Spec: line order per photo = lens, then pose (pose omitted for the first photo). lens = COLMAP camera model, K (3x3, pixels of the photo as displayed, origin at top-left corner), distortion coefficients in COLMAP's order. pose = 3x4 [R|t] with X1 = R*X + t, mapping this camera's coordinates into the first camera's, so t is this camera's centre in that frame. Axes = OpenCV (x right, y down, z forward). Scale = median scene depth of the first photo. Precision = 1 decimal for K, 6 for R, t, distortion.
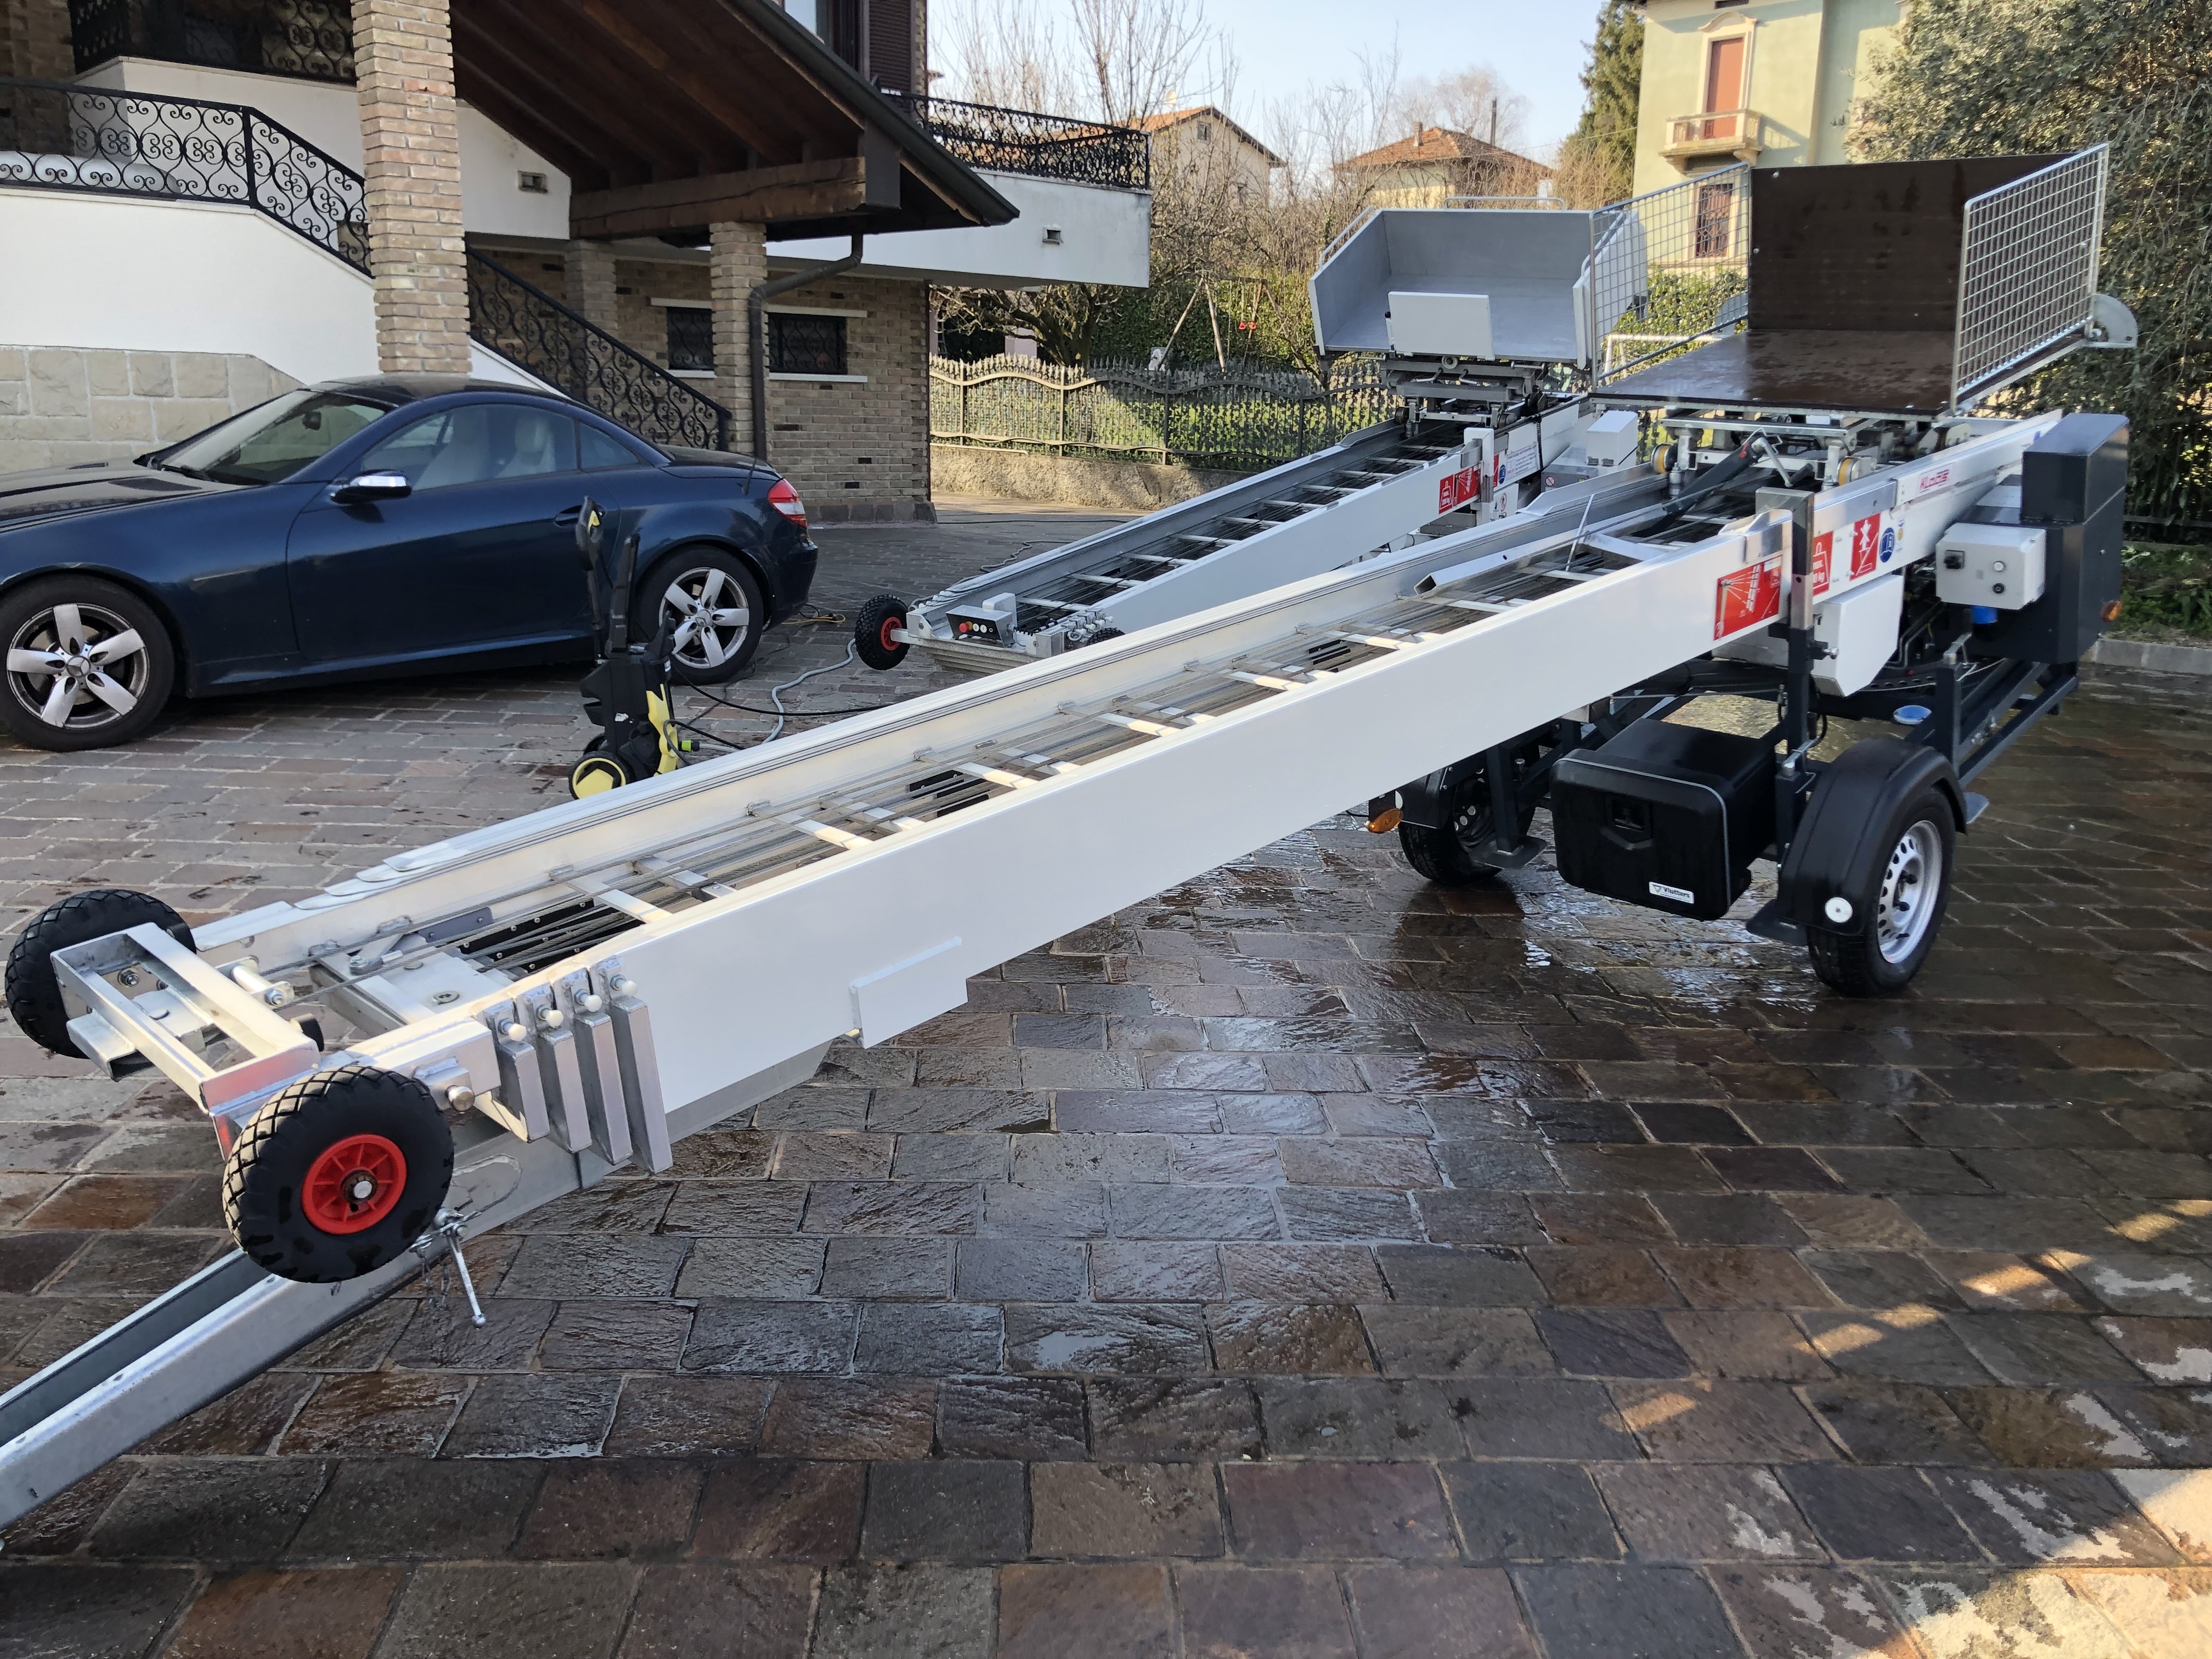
lens RADIAL K [[1808.5, 0, 1103.0], [0, 1808.5, 830.3], [0, 0, 1]] dist [0.034005, -0.033624]
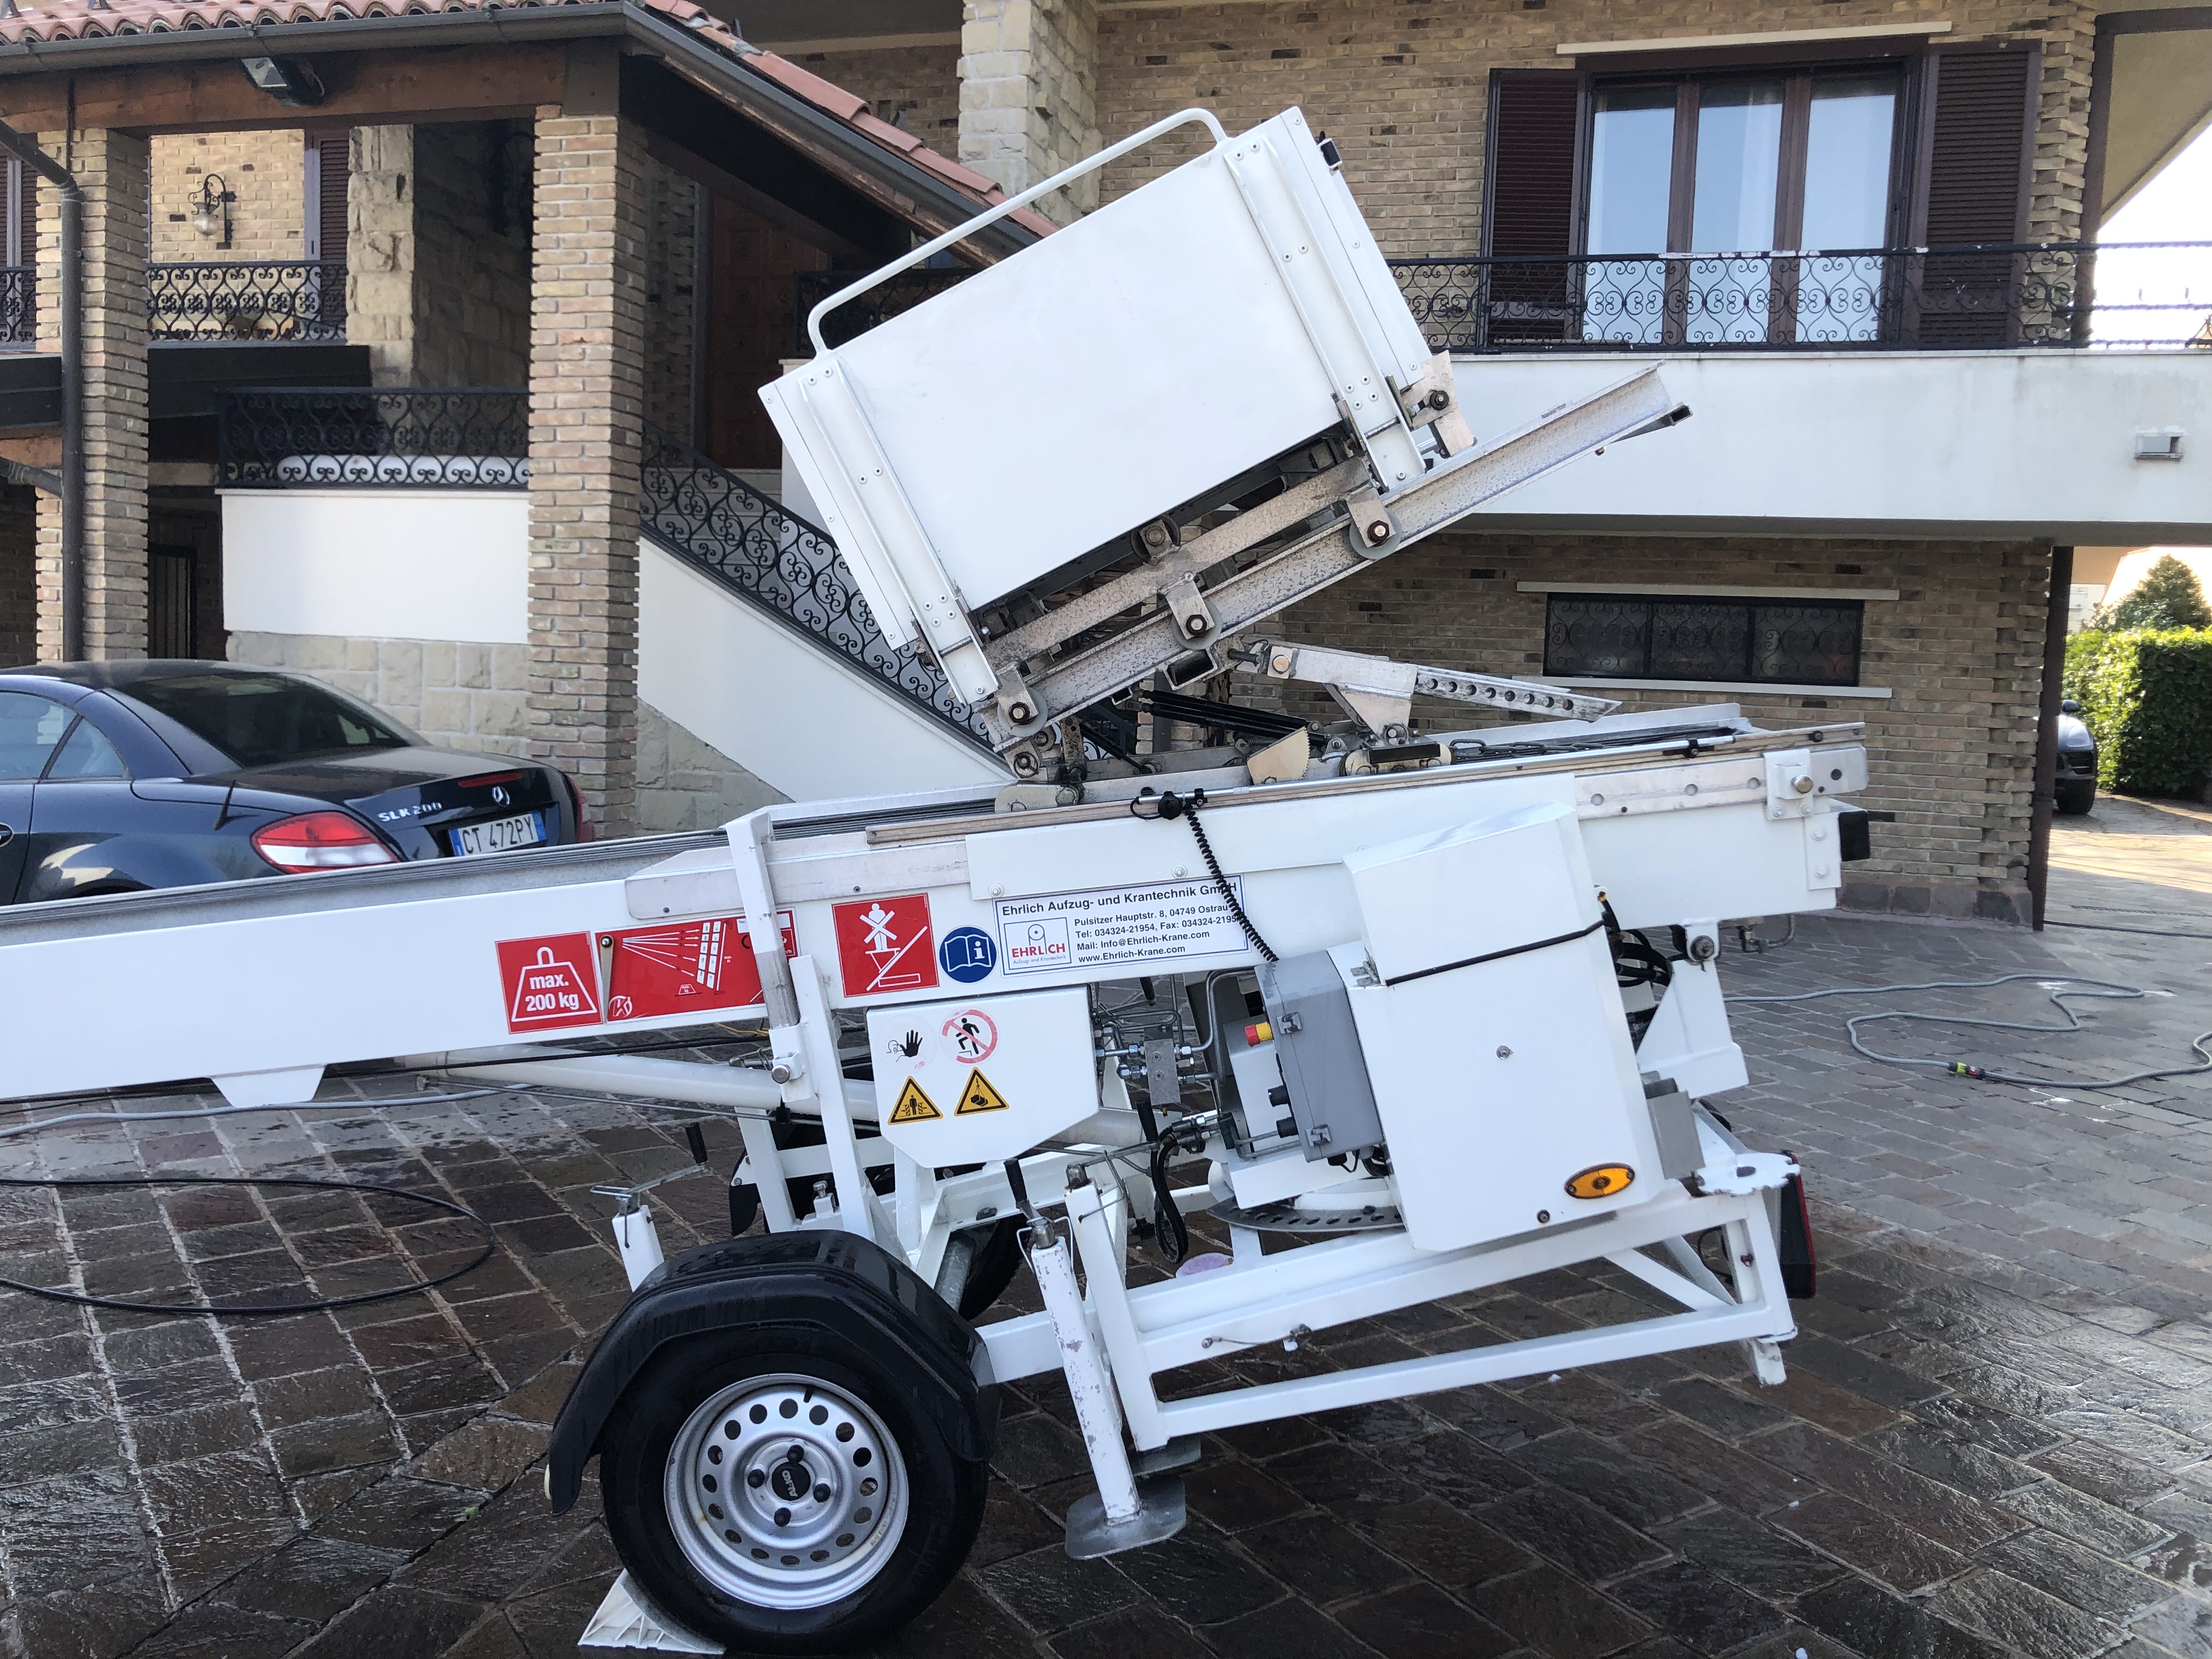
lens RADIAL K [[1808.5, 0, 1086.8], [0, 1808.5, 819.1], [0, 0, 1]] dist [0.034005, -0.033624]
pose [[0.527656, 0.074409, -0.846193, 0.453290], [-0.222292, 0.973538, -0.053007, -0.183945], [0.819857, 0.216072, 0.530234, 0.740546]]
